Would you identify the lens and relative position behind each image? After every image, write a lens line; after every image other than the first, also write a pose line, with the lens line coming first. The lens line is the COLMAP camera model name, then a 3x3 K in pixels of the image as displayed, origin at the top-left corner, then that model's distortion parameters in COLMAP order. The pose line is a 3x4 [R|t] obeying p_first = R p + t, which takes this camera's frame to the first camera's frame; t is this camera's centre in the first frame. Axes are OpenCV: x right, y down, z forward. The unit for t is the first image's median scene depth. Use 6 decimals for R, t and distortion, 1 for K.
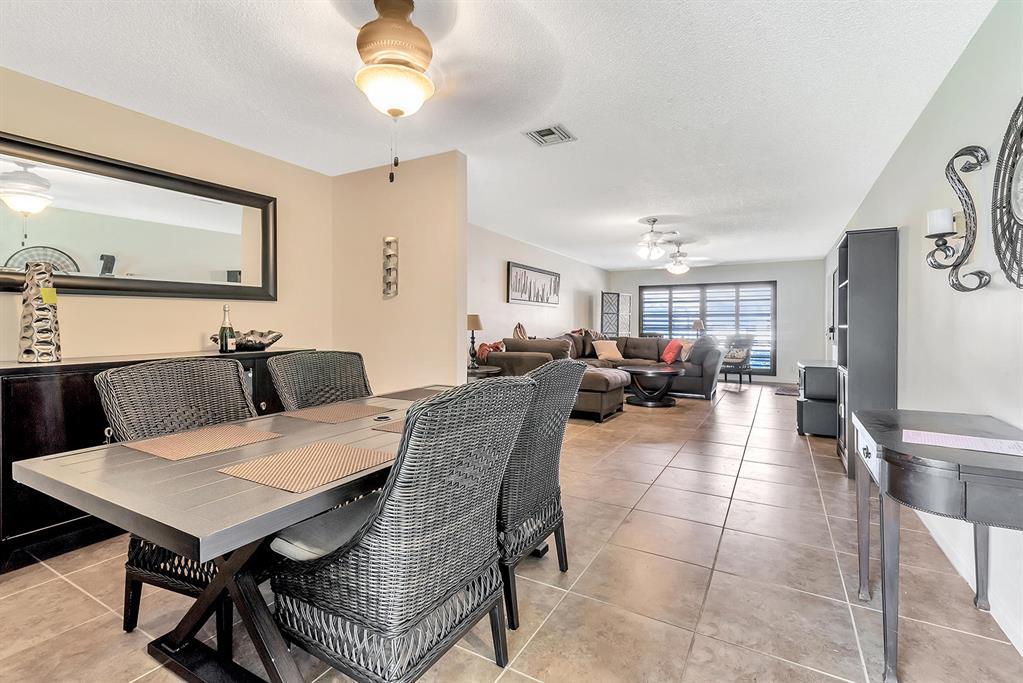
lens RADIAL K [[470.9, 0, 513.0], [0, 470.9, 334.6], [0, 0, 1]] dist [0.022499, -0.003437]
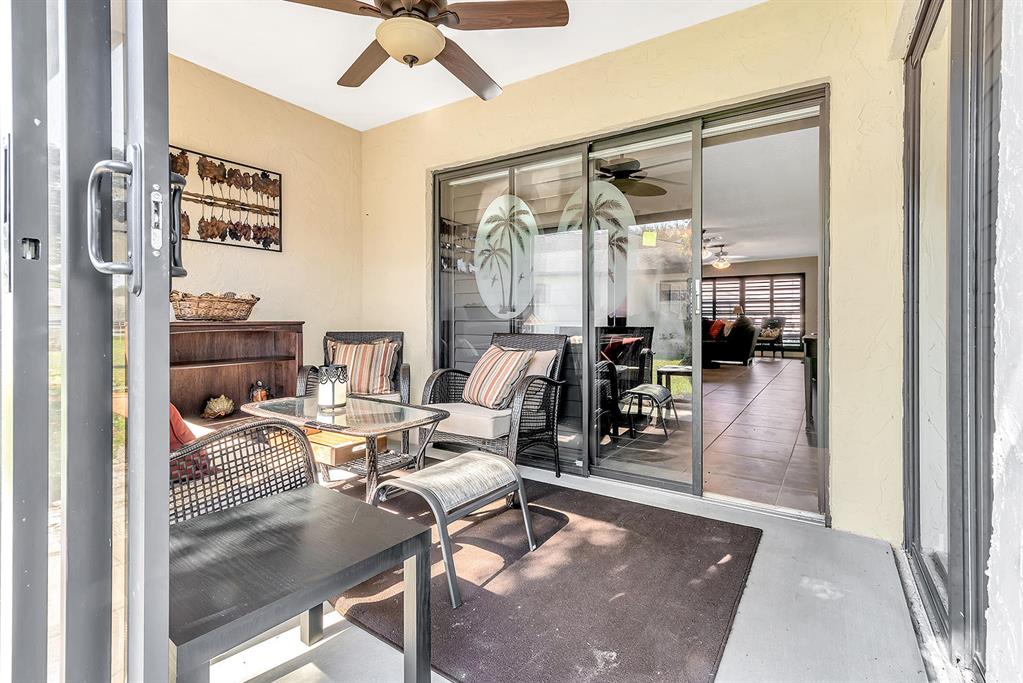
lens RADIAL K [[470.9, 0, 519.6], [0, 470.9, 322.7], [0, 0, 1]] dist [0.022499, -0.003437]
pose [[0.998163, -0.001049, -0.060570, -0.100280], [0.000375, 0.999938, -0.011138, 0.027647], [0.060578, 0.011095, 0.998102, -0.260908]]
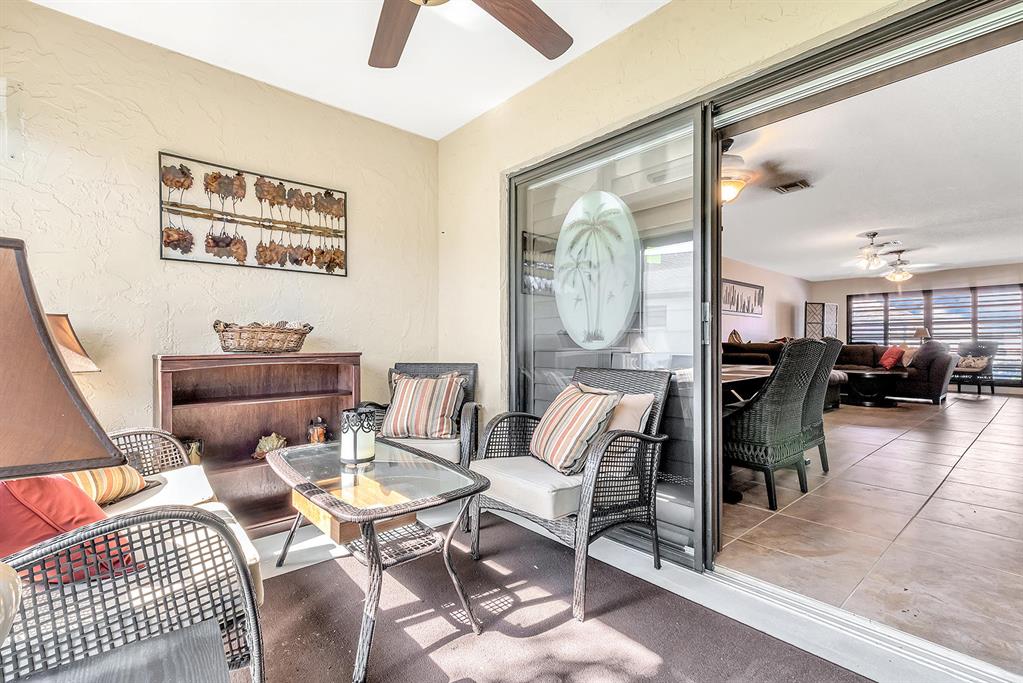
lens RADIAL K [[470.9, 0, 510.4], [0, 470.9, 346.6], [0, 0, 1]] dist [0.022499, -0.003437]
pose [[0.945424, -0.002307, -0.325834, -0.090548], [-0.002204, 0.999907, -0.013473, 0.024352], [0.325835, 0.013456, 0.945331, -0.209247]]
